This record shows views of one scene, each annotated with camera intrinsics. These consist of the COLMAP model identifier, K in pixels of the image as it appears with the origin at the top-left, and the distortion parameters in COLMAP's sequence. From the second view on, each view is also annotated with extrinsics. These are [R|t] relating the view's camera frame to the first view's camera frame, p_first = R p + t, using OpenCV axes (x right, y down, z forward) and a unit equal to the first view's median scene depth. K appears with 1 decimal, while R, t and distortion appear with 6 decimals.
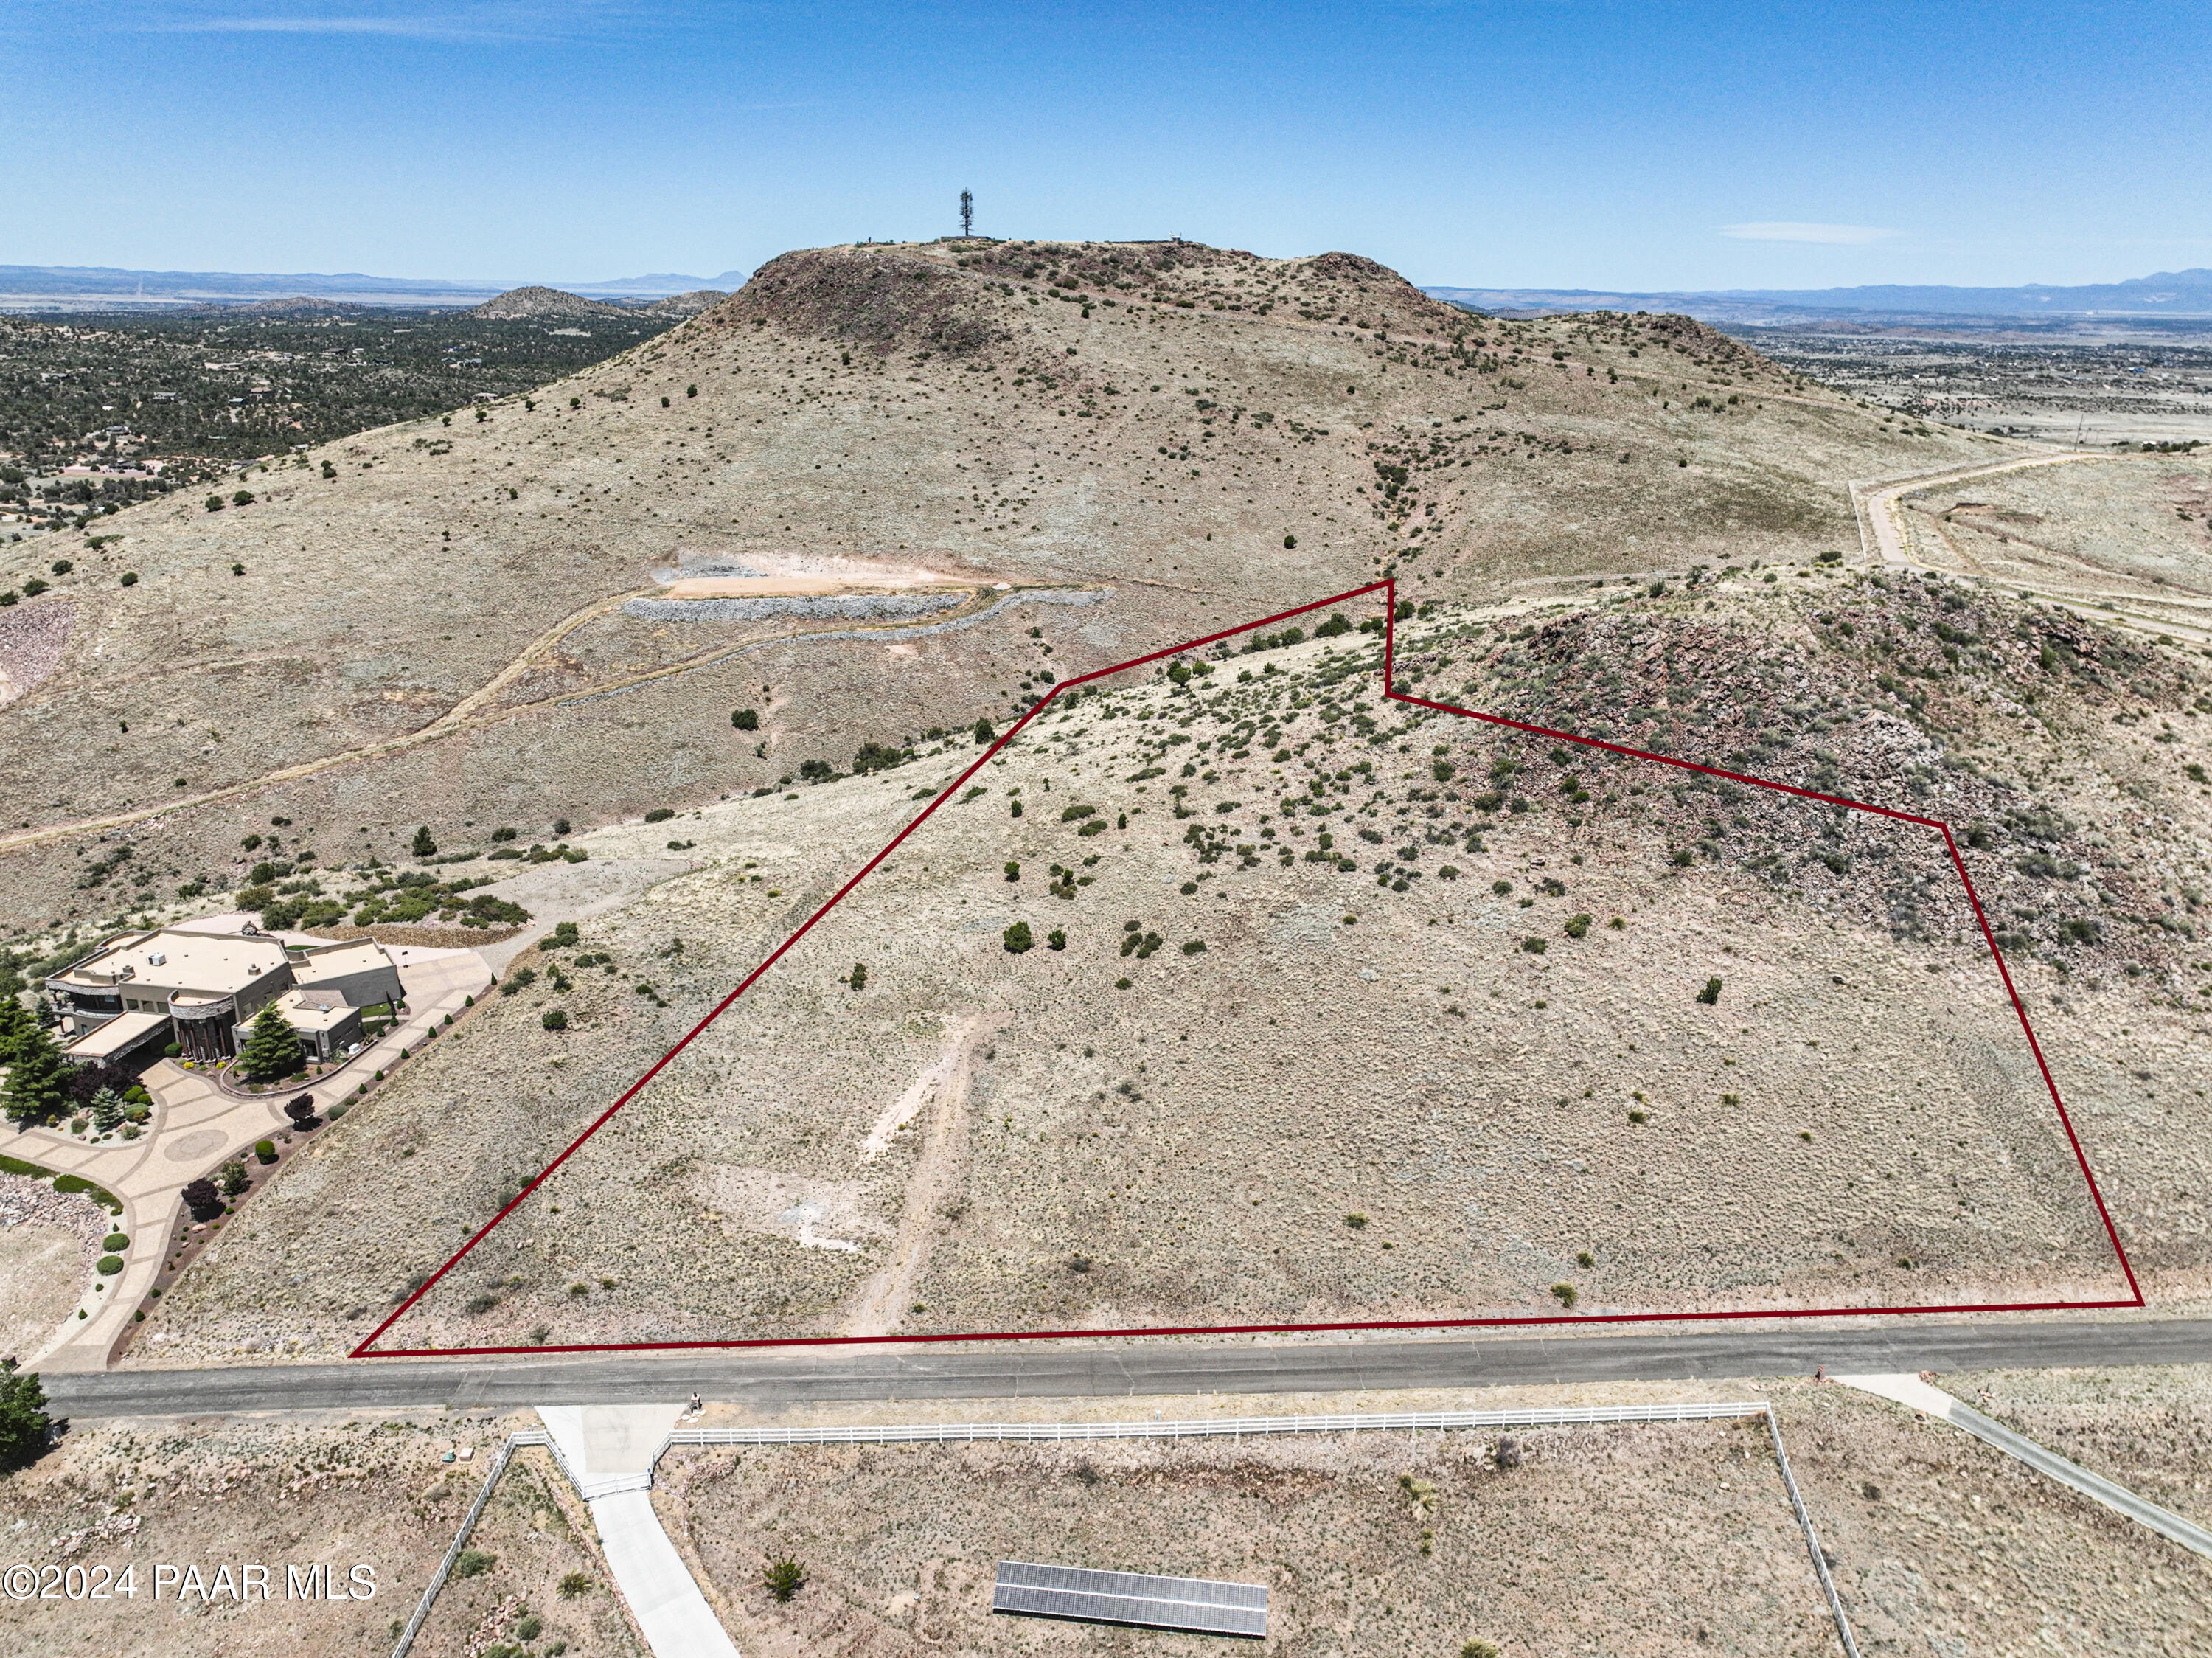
lens RADIAL K [[1556.6, 0, 1107.7], [0, 1556.6, 830.9], [0, 0, 1]] dist [-0.003197, 0.019415]
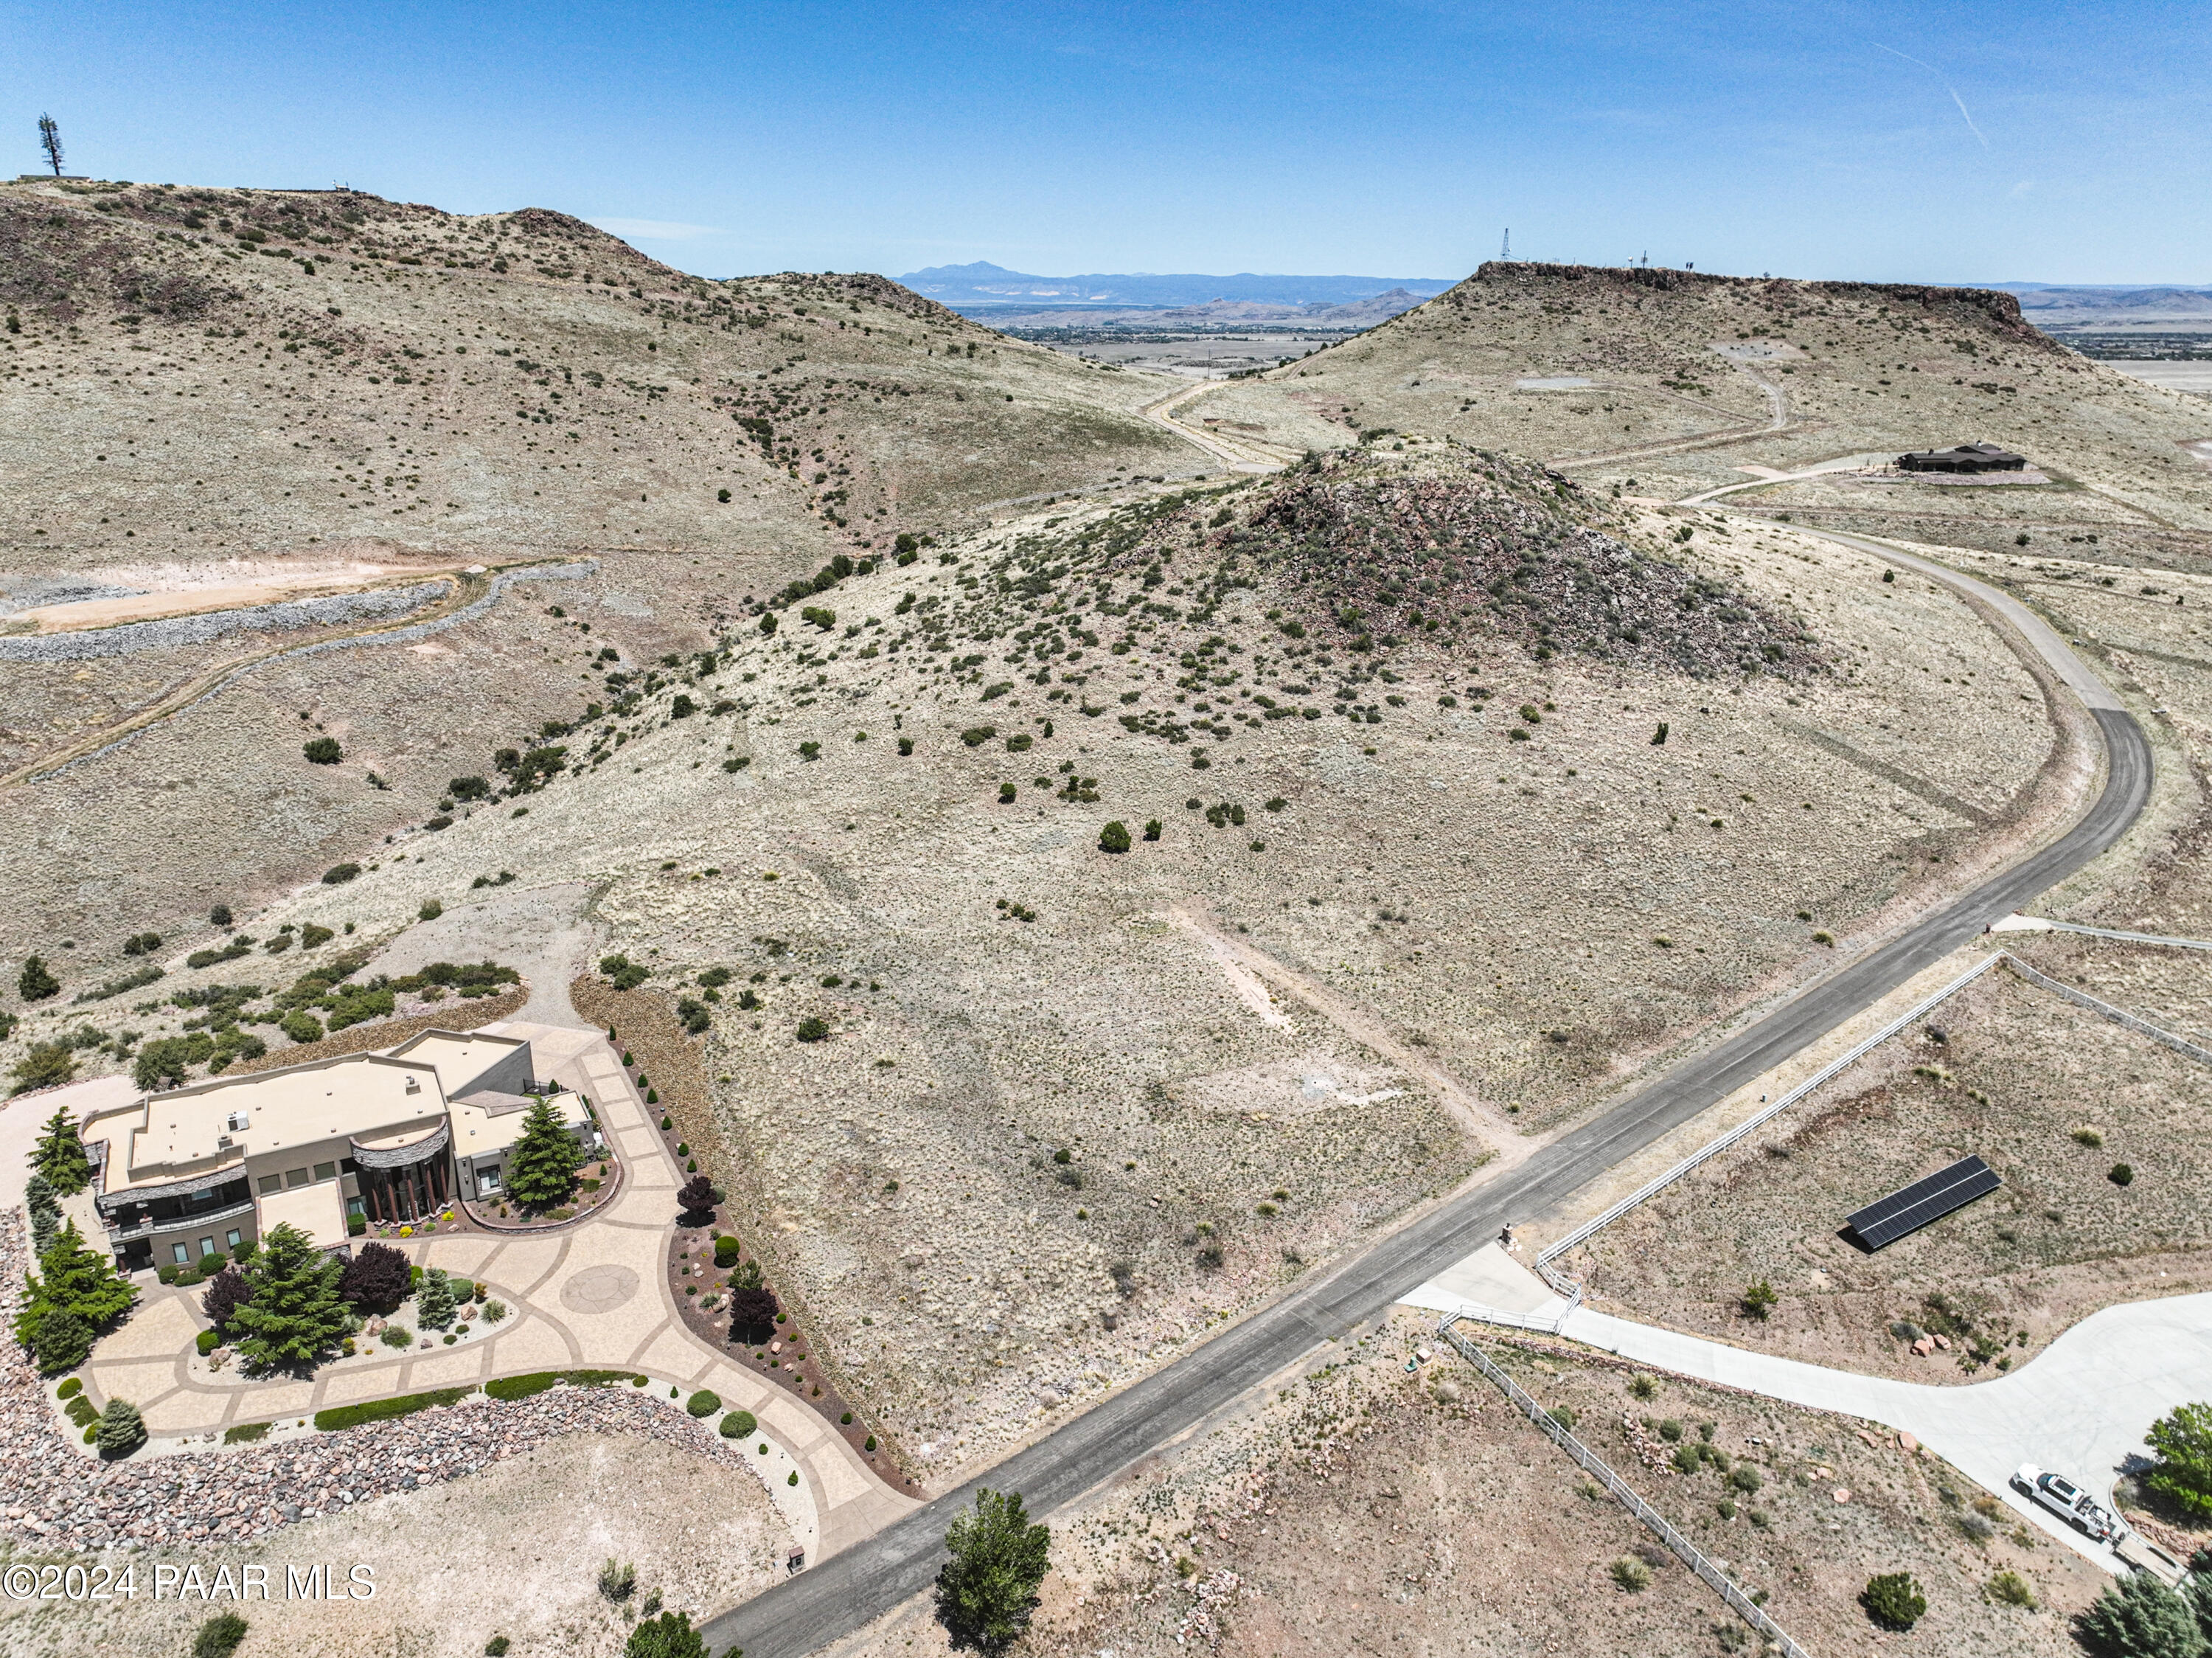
lens RADIAL K [[1557.3, 0, 1108.1], [0, 1557.3, 829.6], [0, 0, 1]] dist [-0.004881, 0.021308]
pose [[0.780447, -0.214356, 0.587328, -0.304696], [0.212833, 0.974373, 0.072801, -0.004445], [-0.587881, 0.068185, 0.806068, 0.098882]]
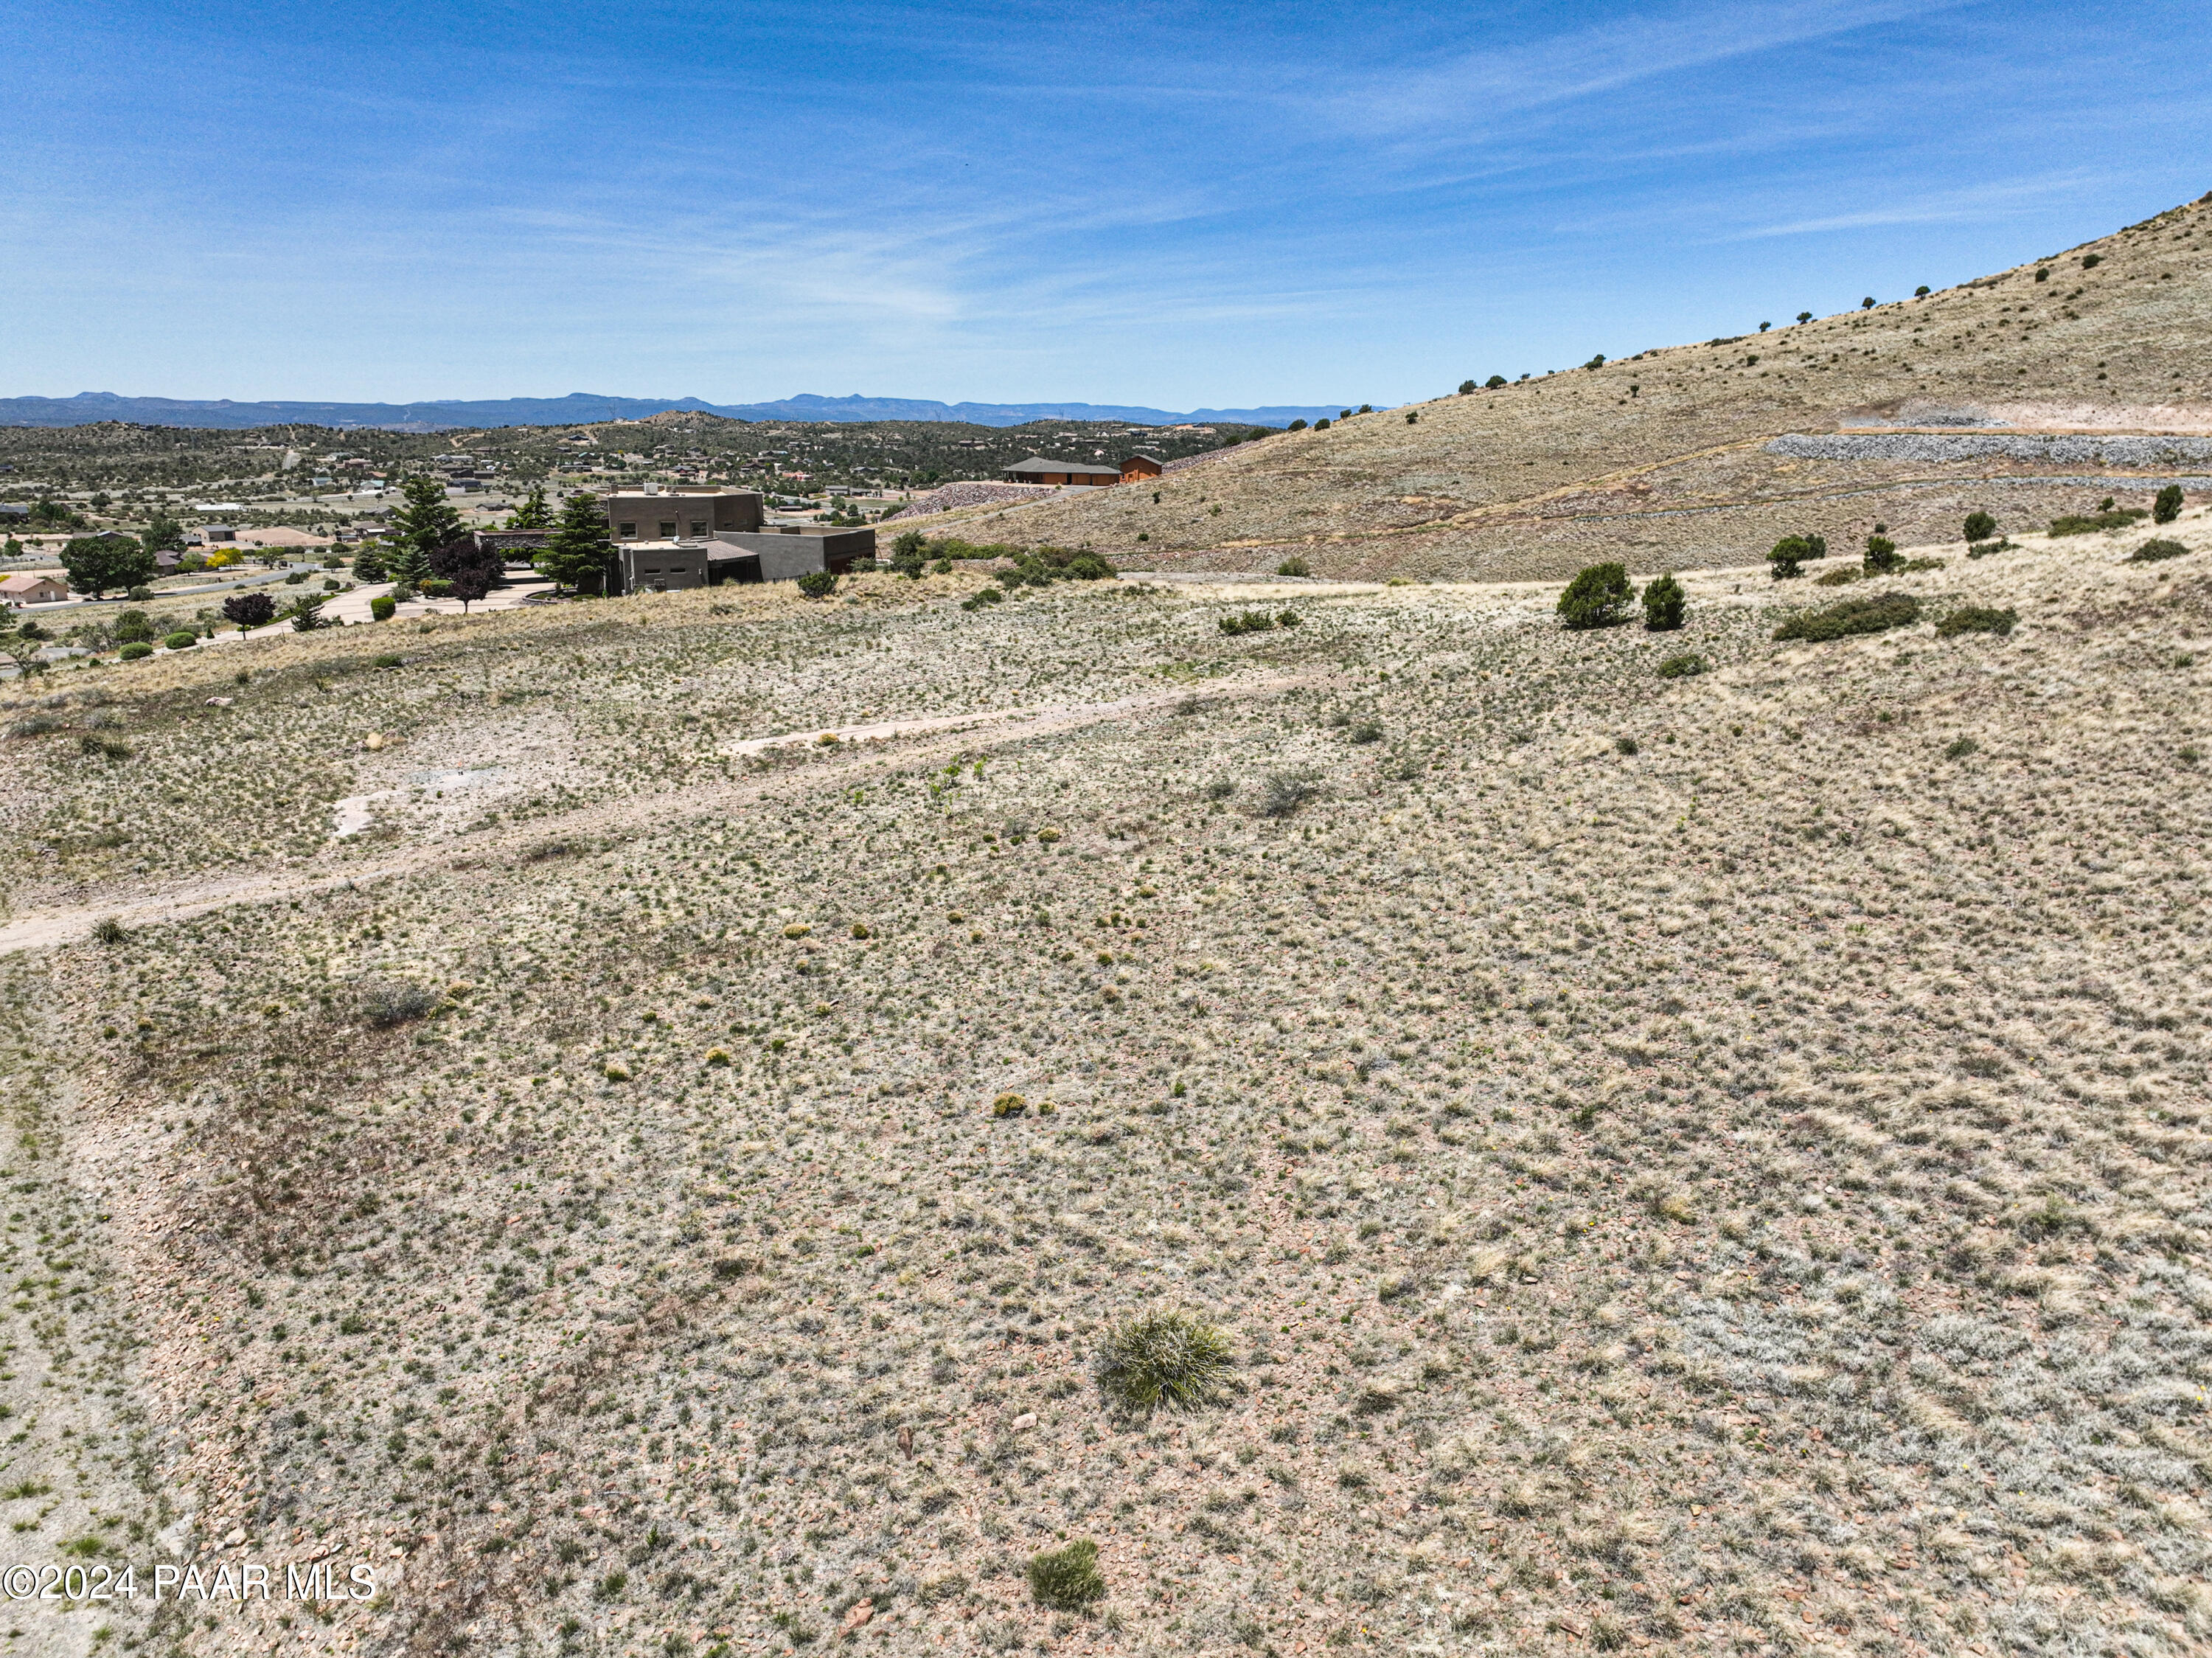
lens RADIAL K [[1556.6, 0, 1107.7], [0, 1556.6, 830.9], [0, 0, 1]] dist [-0.003197, 0.019415]
pose [[0.585578, 0.202391, -0.784944, 0.095480], [-0.274235, 0.960695, 0.043124, 0.068698], [0.762820, 0.190007, 0.618064, 0.315638]]
